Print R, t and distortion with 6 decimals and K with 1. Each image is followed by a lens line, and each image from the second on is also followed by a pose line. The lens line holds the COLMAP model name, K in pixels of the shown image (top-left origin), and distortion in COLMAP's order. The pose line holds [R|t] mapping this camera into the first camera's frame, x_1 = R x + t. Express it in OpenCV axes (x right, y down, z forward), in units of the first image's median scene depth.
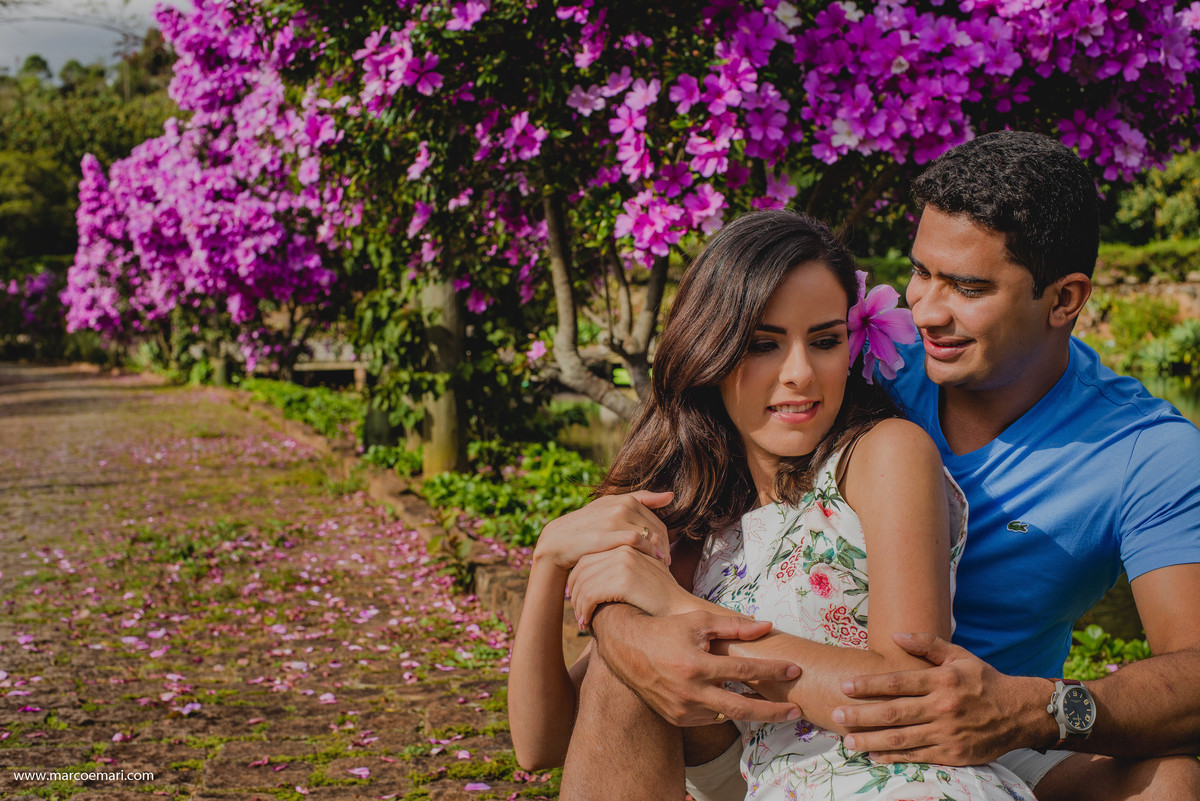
lens RADIAL K [[1123.7, 0, 600.0], [0, 1123.7, 400.5], [0, 0, 1]] dist [-0.076649, 0.098524]
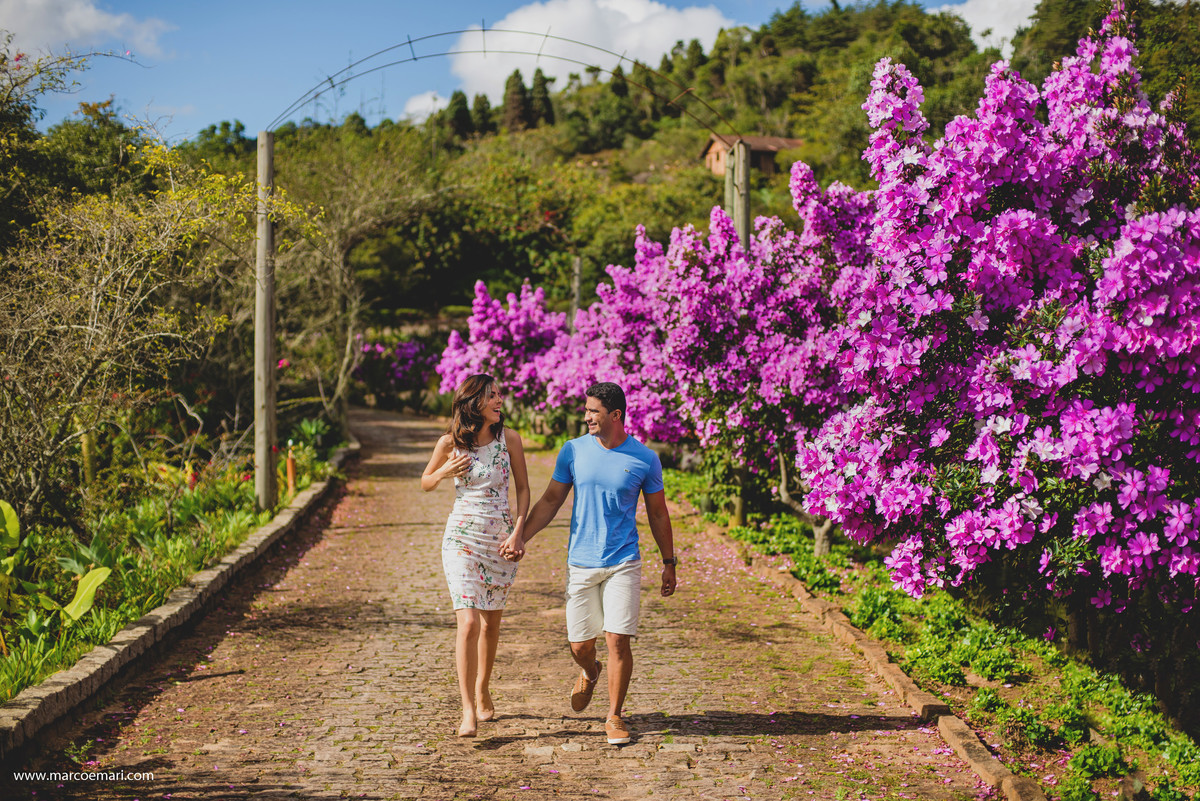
lens RADIAL K [[1123.7, 0, 600.0], [0, 1123.7, 400.5], [0, 0, 1]] dist [-0.076649, 0.098524]
pose [[0.972474, 0.040833, -0.229406, 0.098116], [-0.048755, 0.998391, -0.028968, -0.101050], [0.227854, 0.039356, 0.972900, -1.191024]]
